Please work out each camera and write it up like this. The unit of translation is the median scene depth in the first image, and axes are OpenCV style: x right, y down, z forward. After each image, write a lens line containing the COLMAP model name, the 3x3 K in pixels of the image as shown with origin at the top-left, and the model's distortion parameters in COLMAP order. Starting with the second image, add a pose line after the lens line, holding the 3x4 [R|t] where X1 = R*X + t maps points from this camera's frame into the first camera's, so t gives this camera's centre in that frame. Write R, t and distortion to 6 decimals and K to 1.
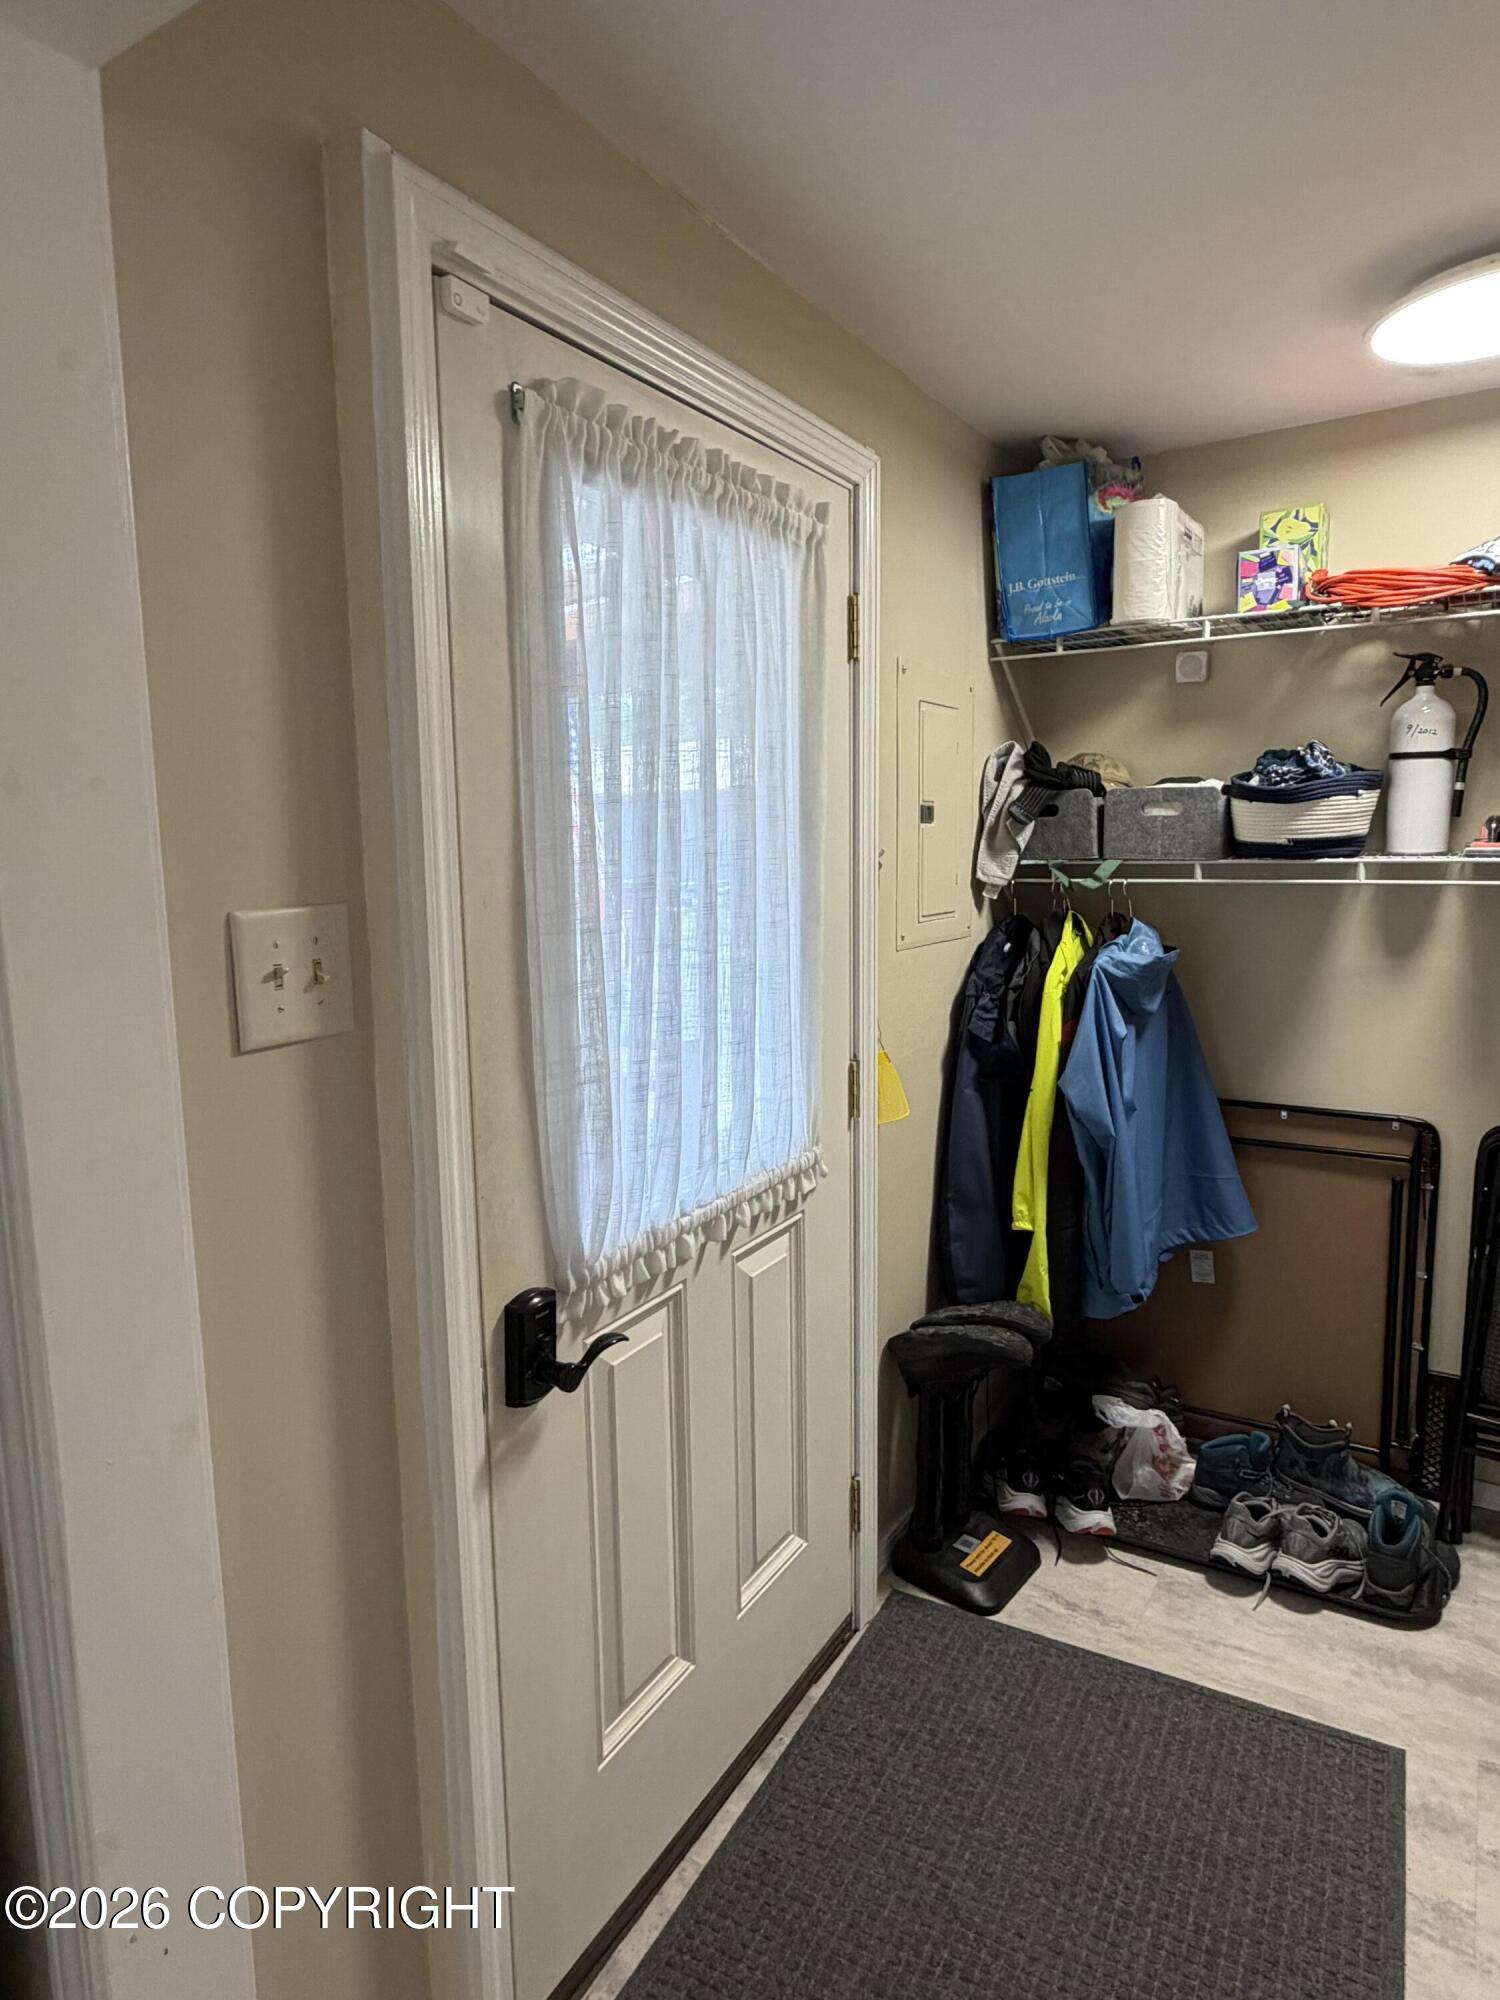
lens RADIAL K [[1165.8, 0, 753.7], [0, 1165.8, 992.7], [0, 0, 1]] dist [0.003580, -0.001972]
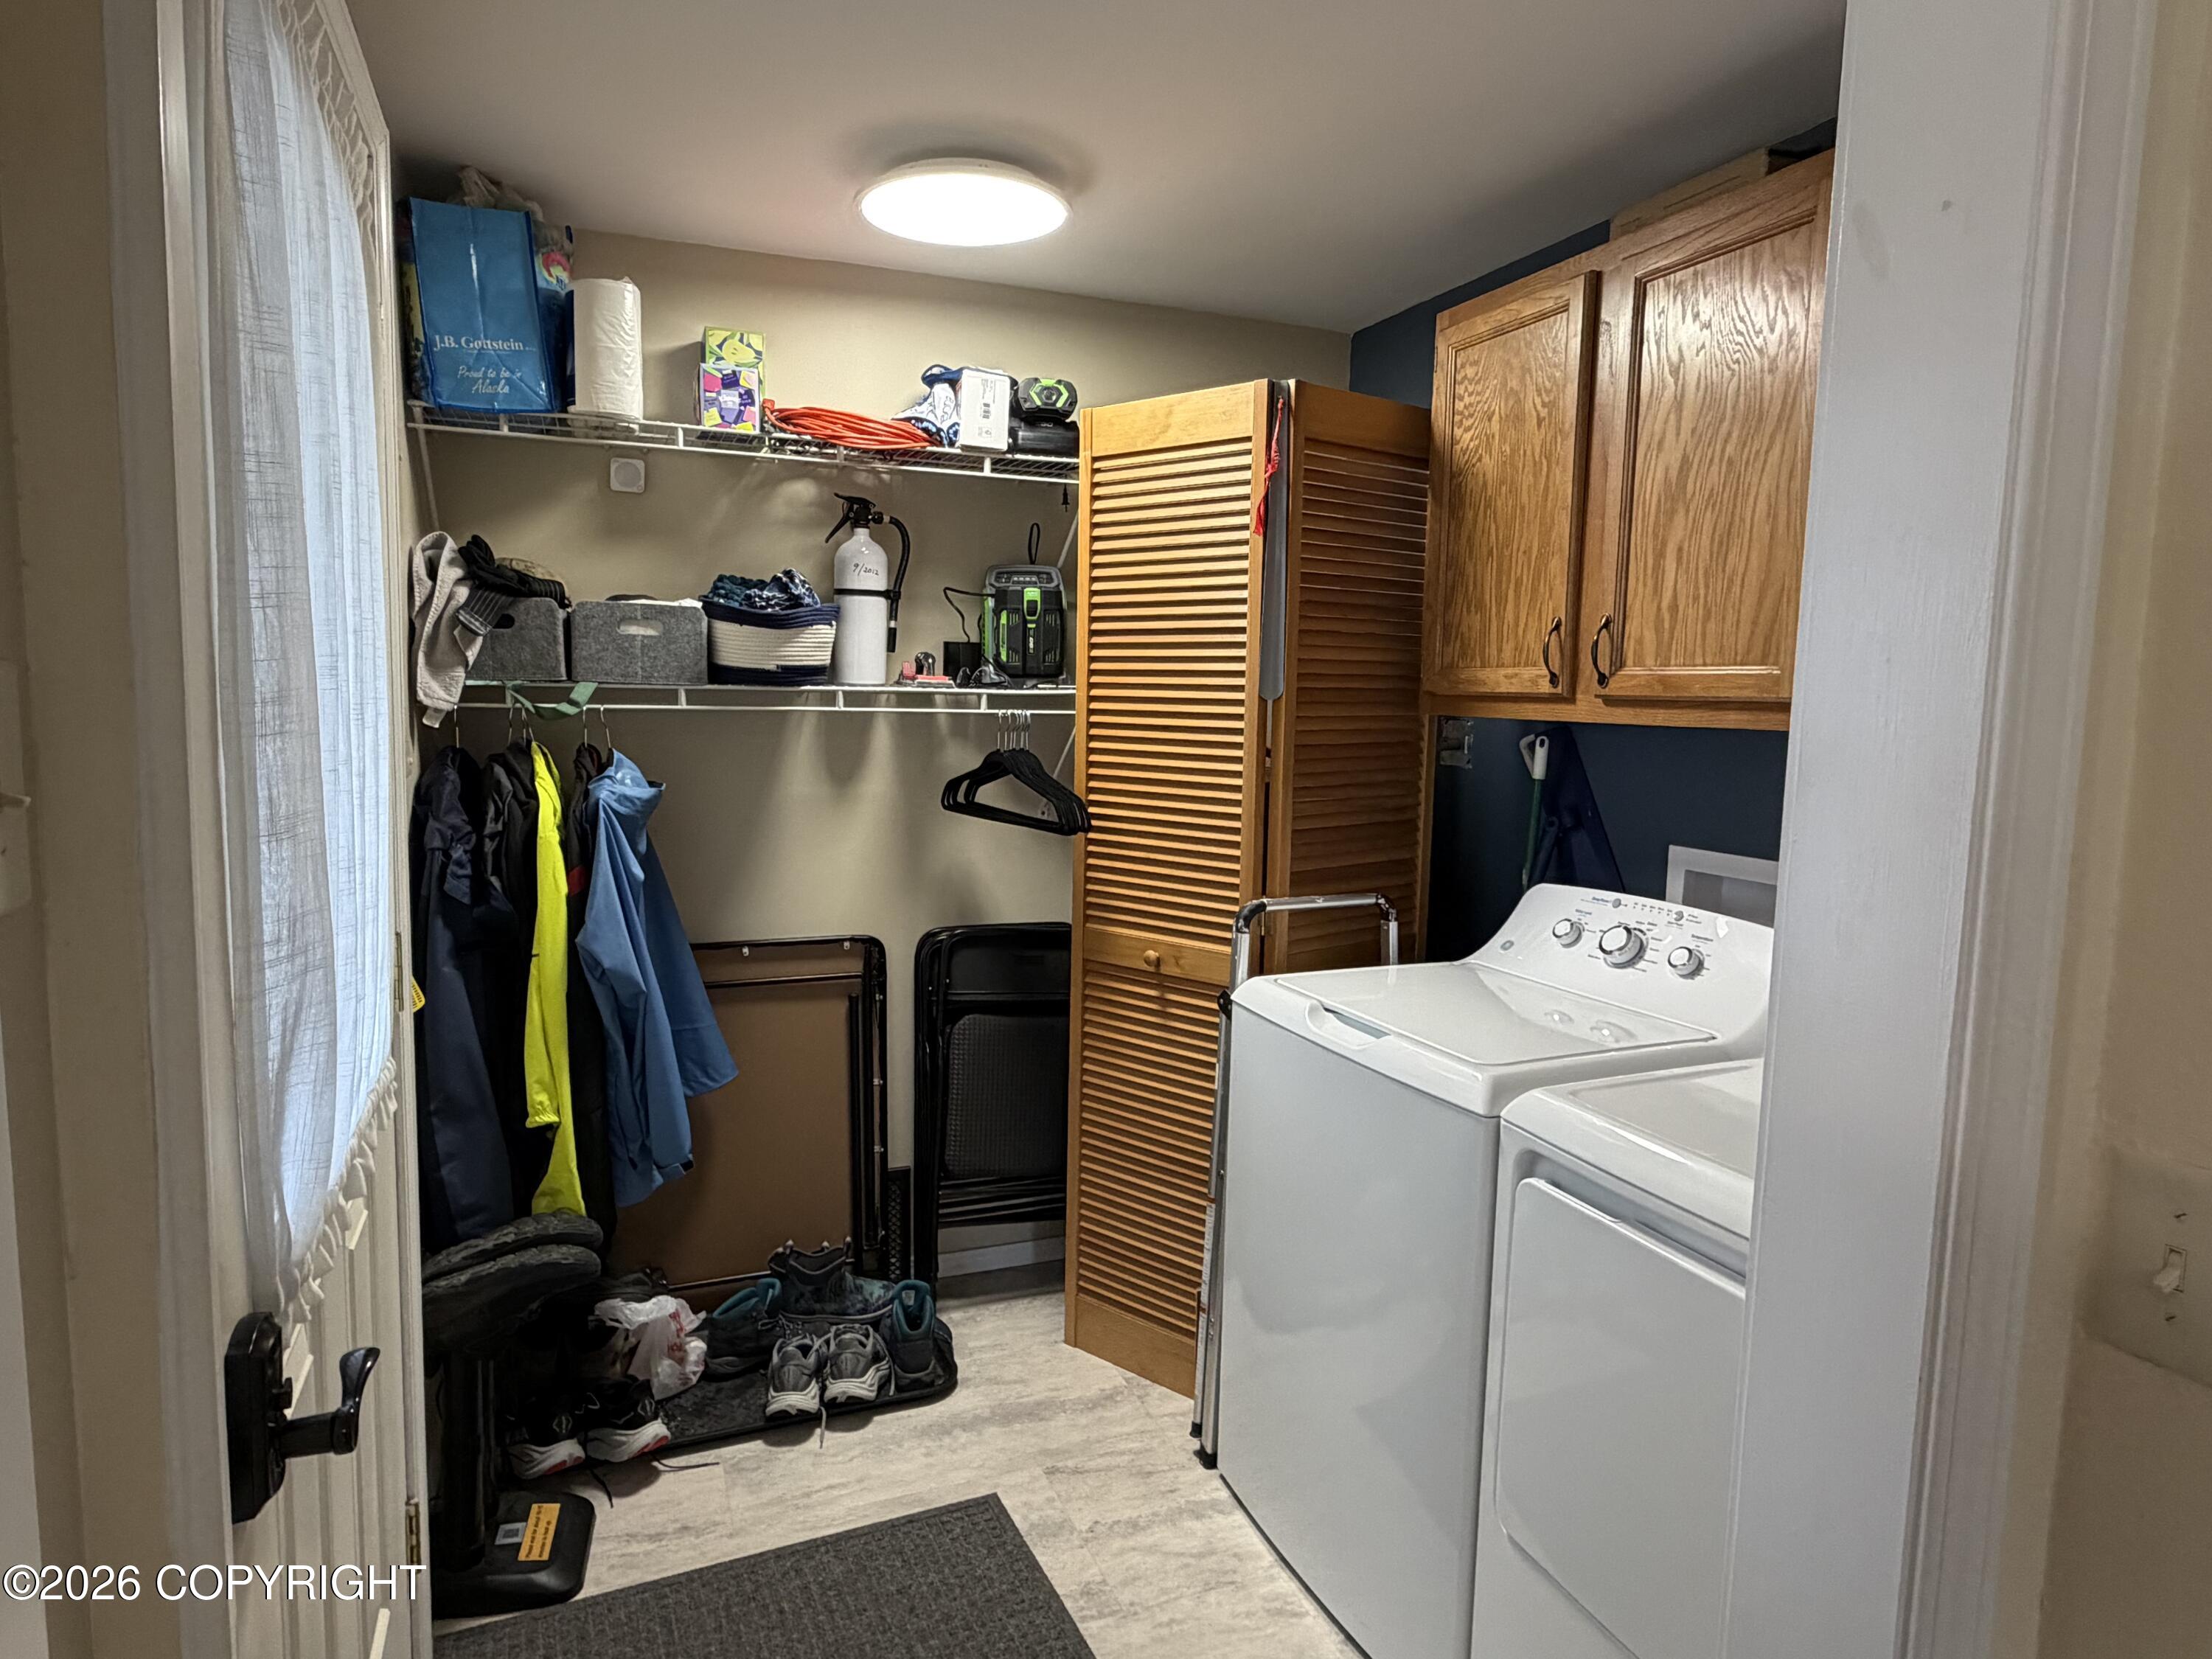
lens RADIAL K [[1289.4, 0, 1109.7], [0, 1289.4, 831.8], [0, 0, 1]] dist [0.003580, -0.001972]
pose [[0.597844, -0.060320, 0.799340, -0.243780], [0.078583, 0.996772, 0.016445, 0.012861], [-0.797752, 0.052982, 0.600654, 0.117889]]
